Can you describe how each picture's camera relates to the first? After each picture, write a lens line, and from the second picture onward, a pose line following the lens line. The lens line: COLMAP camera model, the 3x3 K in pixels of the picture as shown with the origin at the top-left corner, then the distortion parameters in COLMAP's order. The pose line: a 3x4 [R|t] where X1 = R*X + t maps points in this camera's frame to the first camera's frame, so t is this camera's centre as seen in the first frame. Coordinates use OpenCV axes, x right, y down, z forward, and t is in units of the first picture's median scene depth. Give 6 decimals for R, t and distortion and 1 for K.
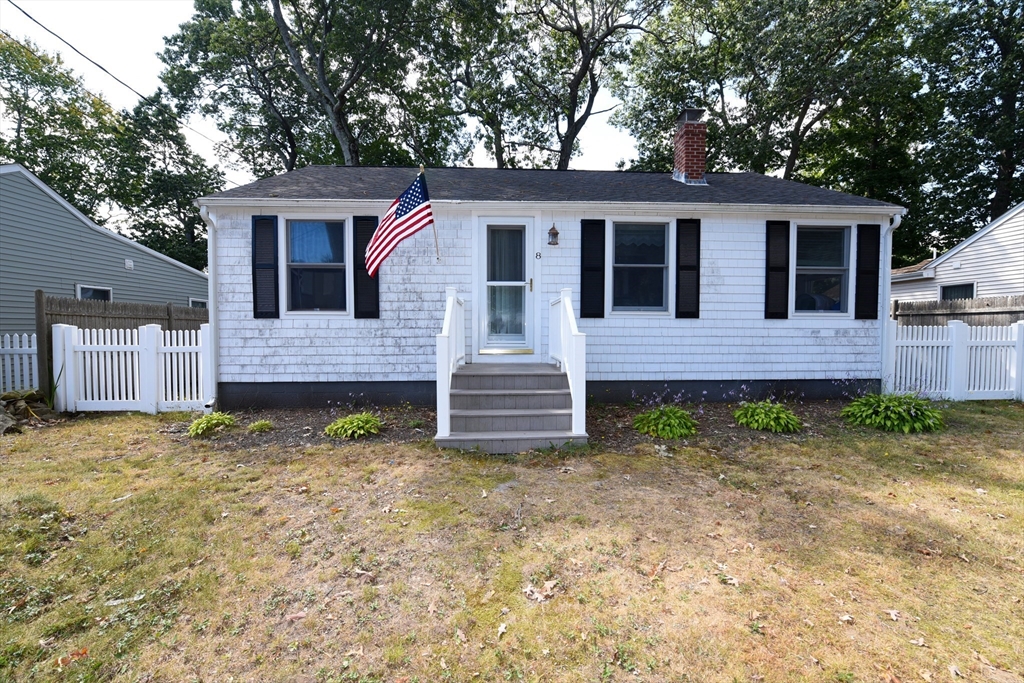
lens RADIAL K [[421.0, 0, 512.2], [0, 421.0, 340.1], [0, 0, 1]] dist [-0.015718, 0.000380]
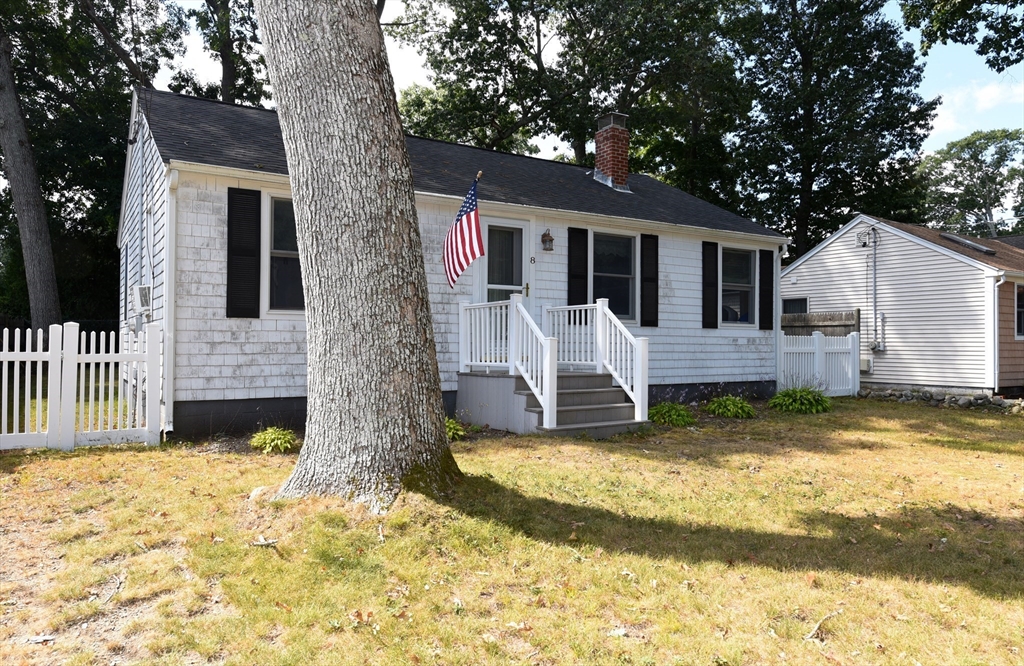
lens RADIAL K [[717.5, 0, 513.0], [0, 717.5, 334.5], [0, 0, 1]] dist [0.003373, -0.002278]
pose [[0.868932, 0.011216, 0.494805, -0.790115], [0.006897, 0.999372, -0.034764, 0.029075], [-0.494884, 0.033620, 0.868309, -0.414678]]
